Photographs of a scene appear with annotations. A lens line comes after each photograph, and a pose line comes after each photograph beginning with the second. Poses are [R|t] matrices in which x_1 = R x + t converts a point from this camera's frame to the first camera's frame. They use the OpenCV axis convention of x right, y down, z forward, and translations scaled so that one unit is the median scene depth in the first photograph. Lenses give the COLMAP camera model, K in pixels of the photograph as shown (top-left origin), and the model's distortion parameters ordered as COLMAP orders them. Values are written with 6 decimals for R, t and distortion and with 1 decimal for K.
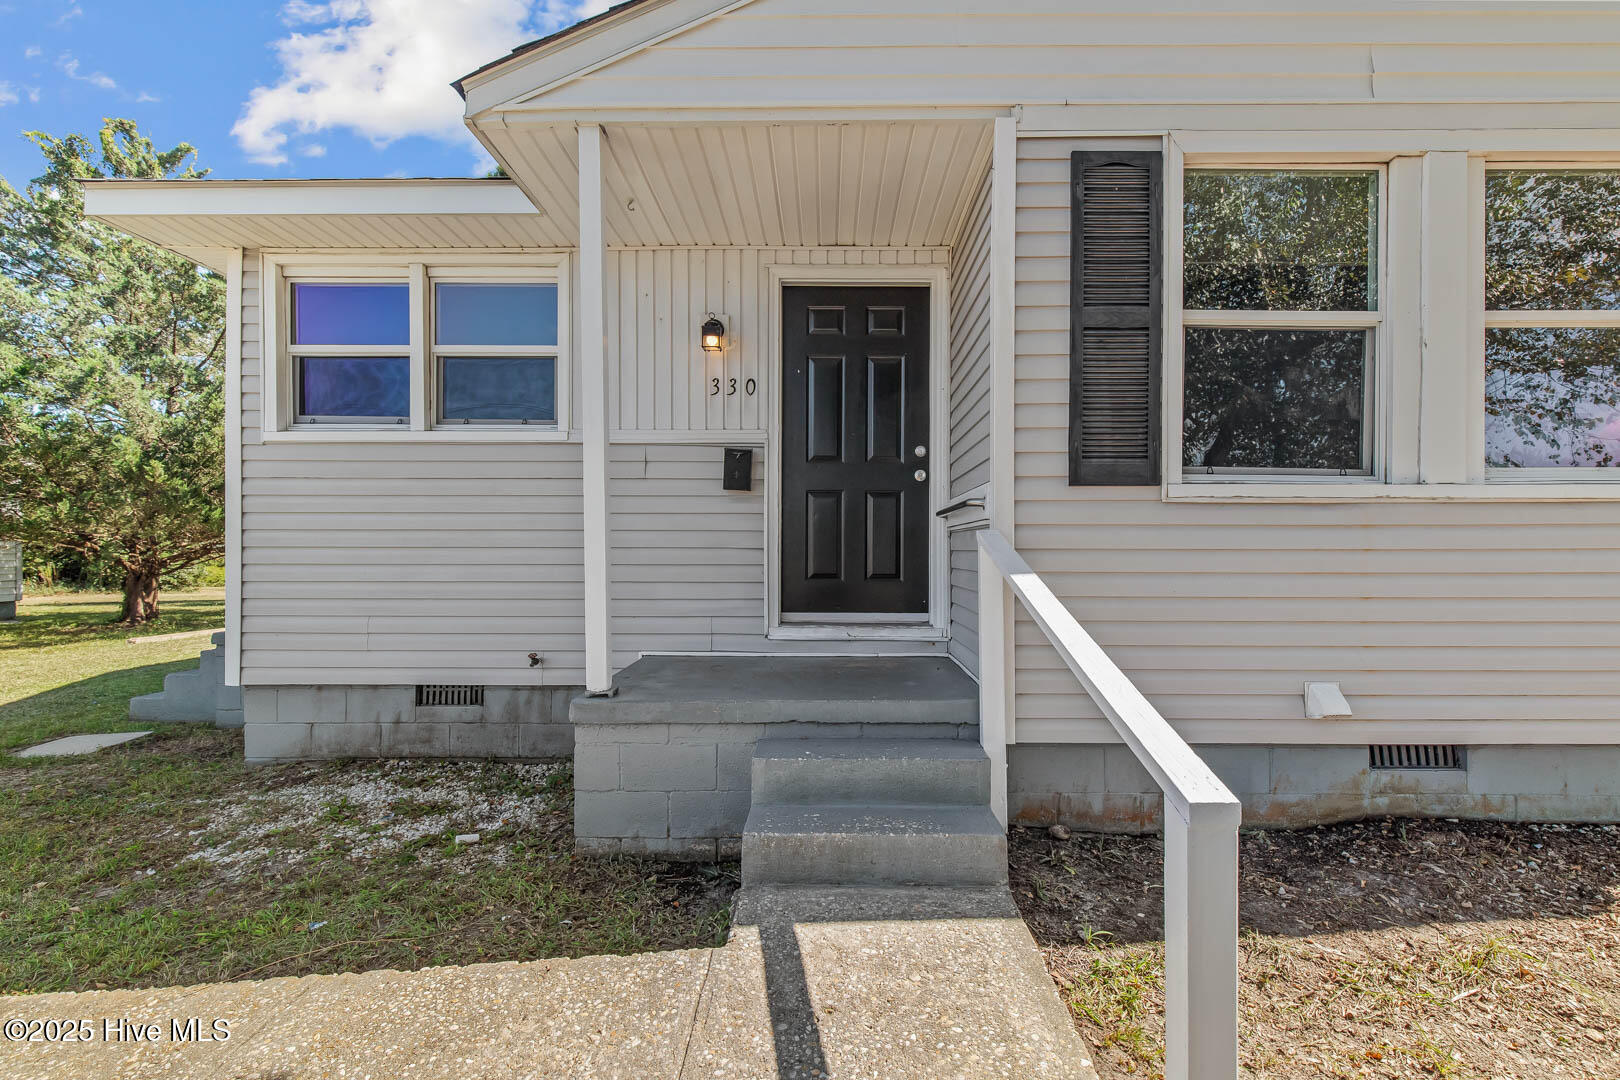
lens RADIAL K [[761.3, 0, 793.2], [0, 761.3, 551.2], [0, 0, 1]] dist [-0.001242, 0.000169]
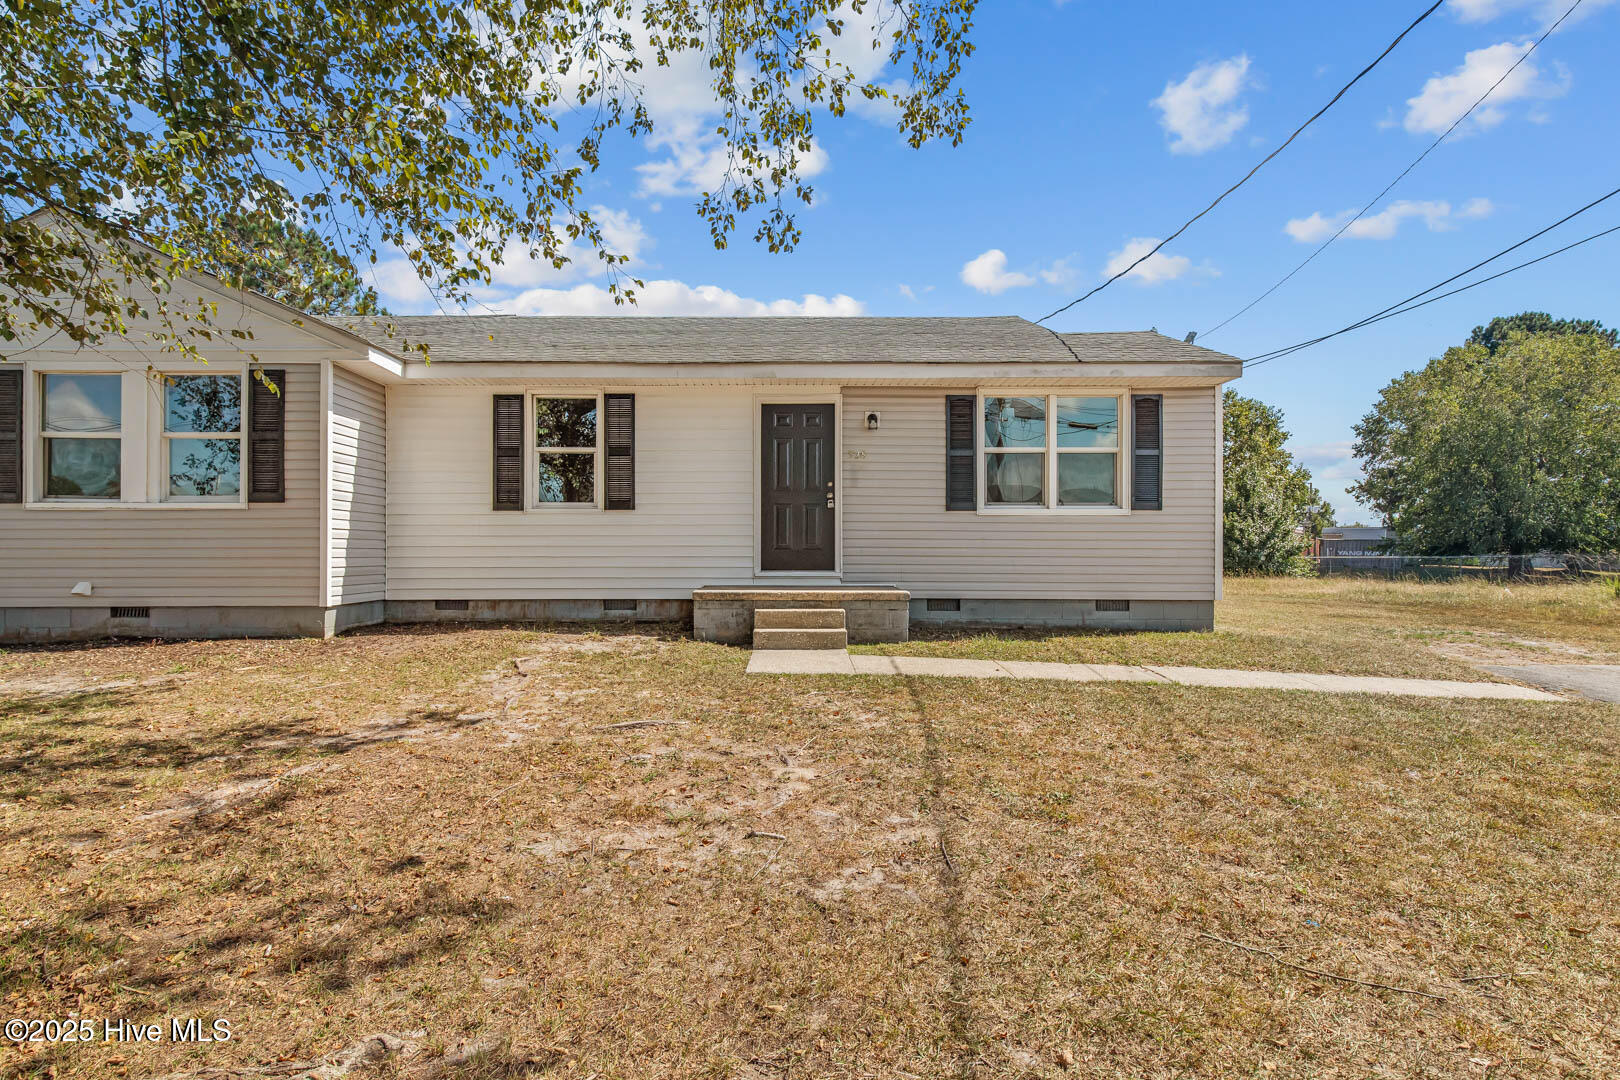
lens RADIAL K [[790.8, 0, 762.5], [0, 790.8, 551.6], [0, 0, 1]] dist [-0.002086, 0.000585]
pose [[0.999981, -0.000389, 0.006174, 2.022866], [0.000408, 0.999995, -0.003184, 0.057238], [-0.006173, 0.003186, 0.999976, -1.126495]]
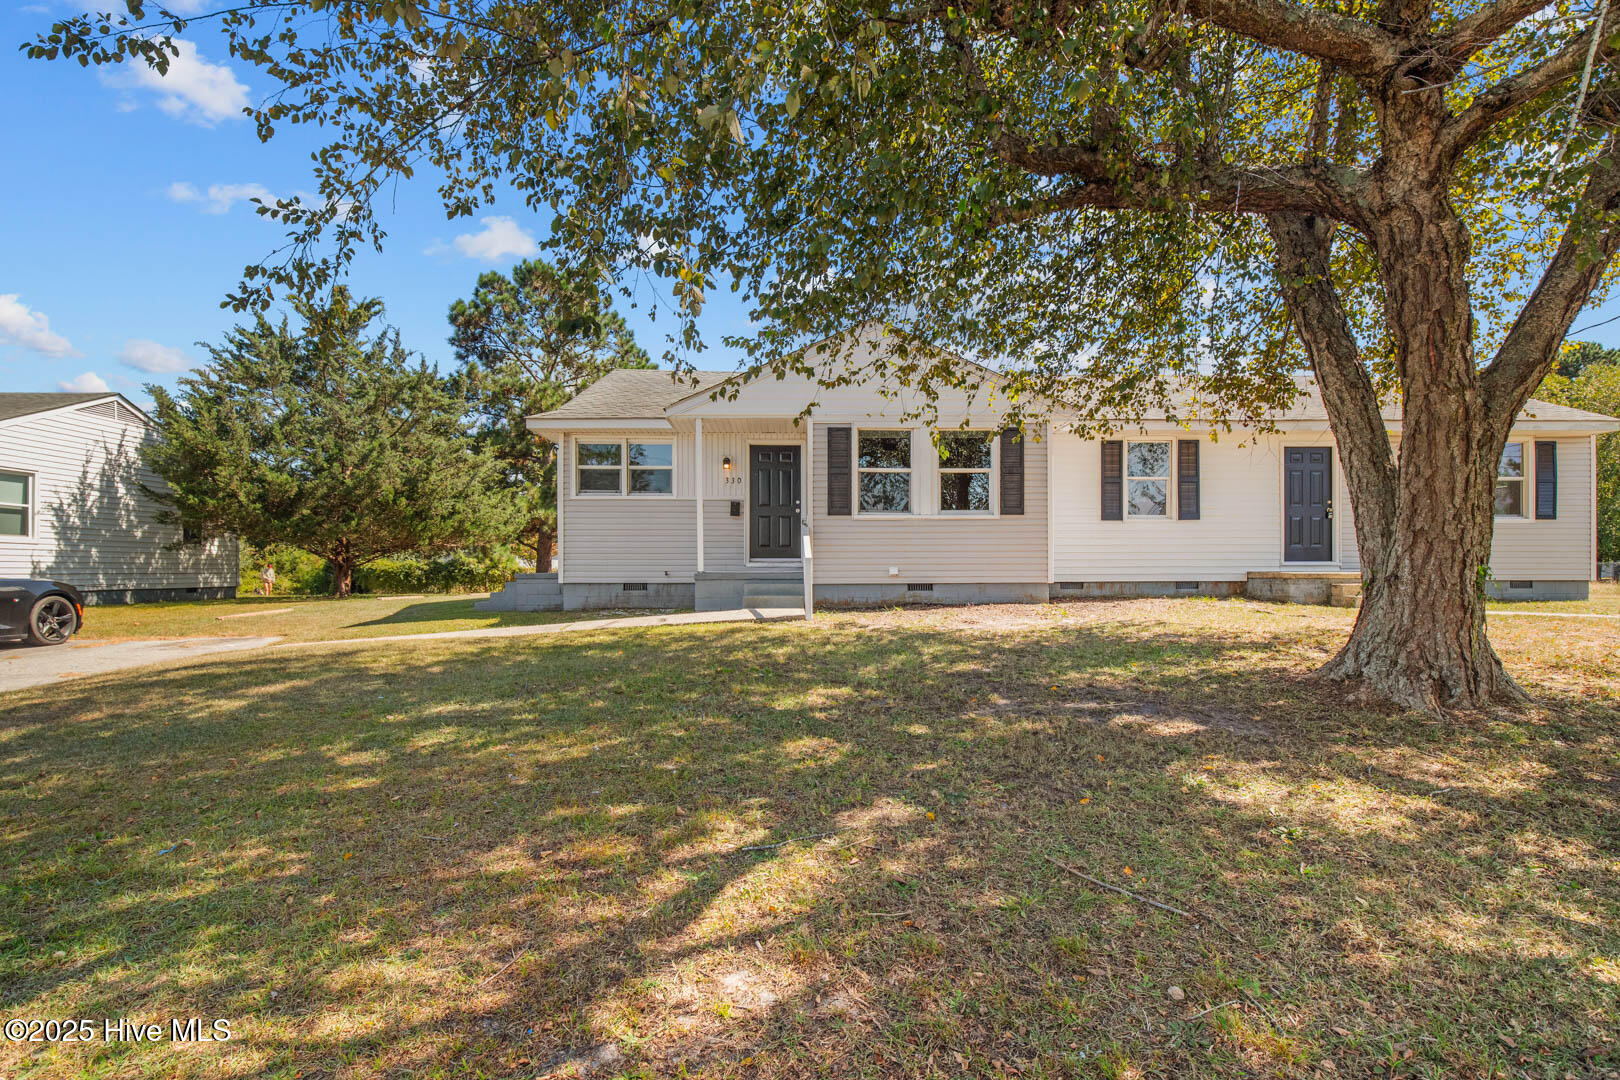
lens RADIAL K [[790.8, 0, 762.5], [0, 790.8, 551.6], [0, 0, 1]] dist [-0.002086, 0.000585]
pose [[0.999922, -0.002127, 0.012302, -0.004304], [0.002434, 0.999686, -0.024948, 0.133667], [-0.012245, 0.024976, 0.999613, -2.039127]]
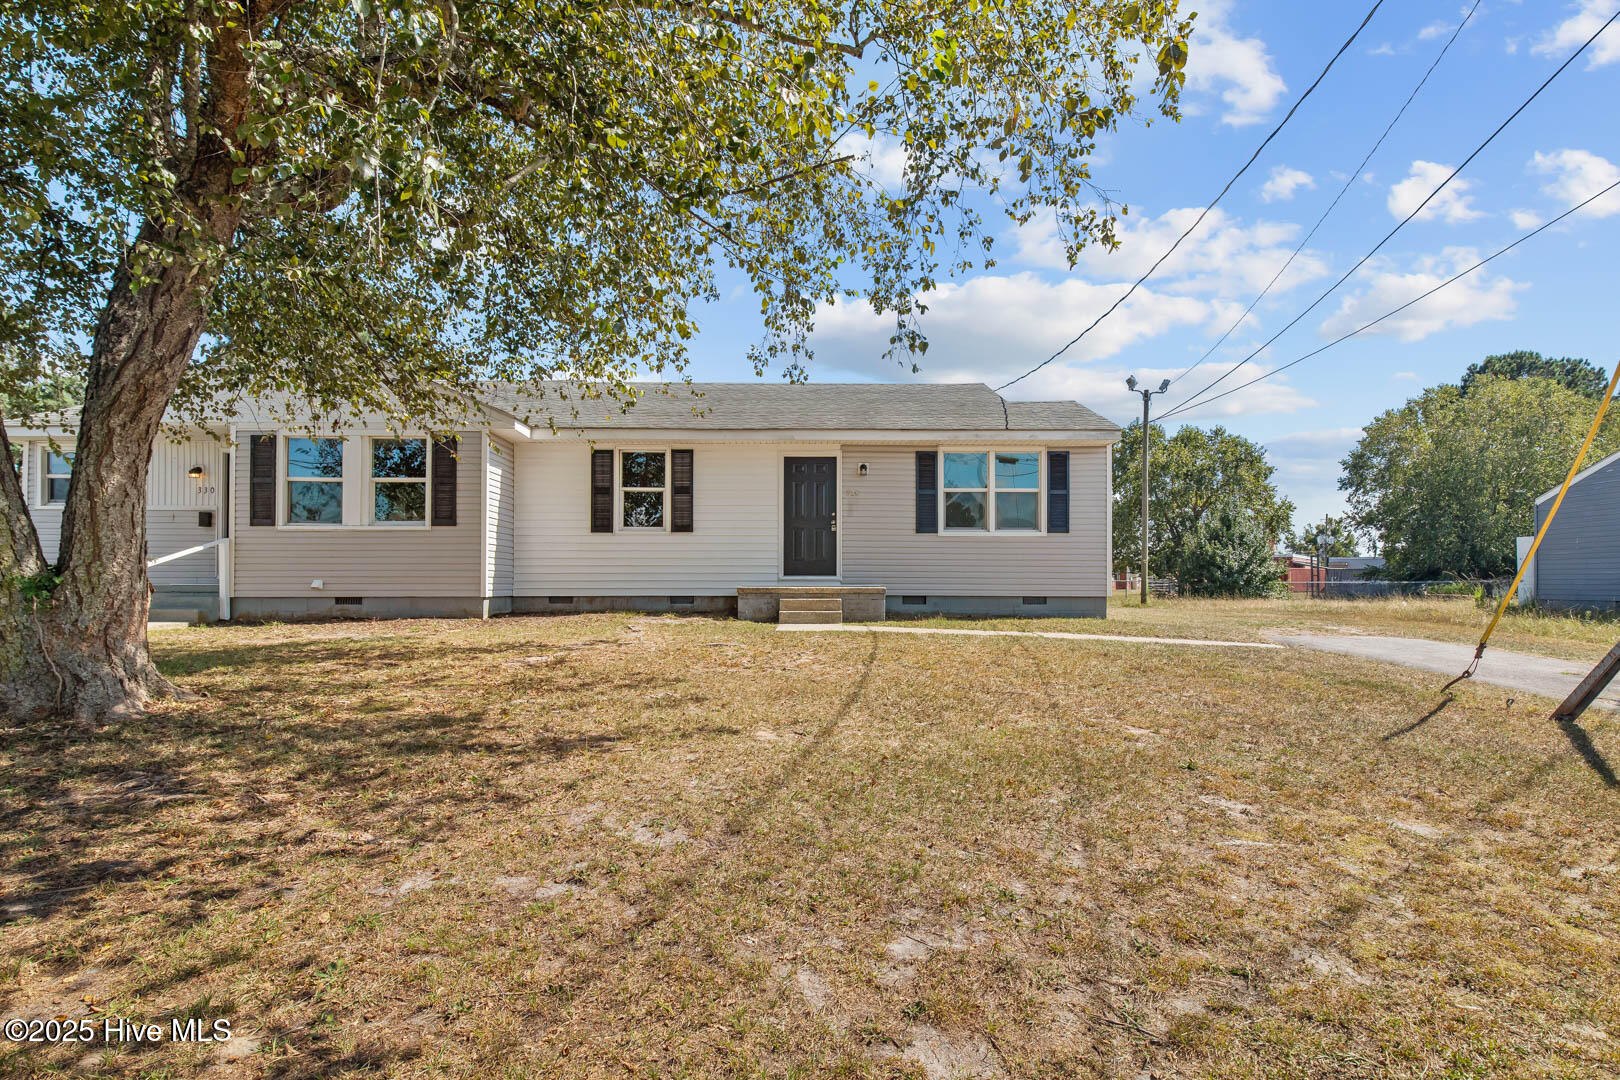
lens RADIAL K [[777.3, 0, 787.7], [0, 777.3, 569.2], [0, 0, 1]] dist [0.000652, 0.000142]
pose [[0.999953, 0.001606, 0.009518, 2.019584], [-0.001439, 0.999845, -0.017534, 0.126709], [-0.009545, 0.017519, 0.999801, -1.909044]]
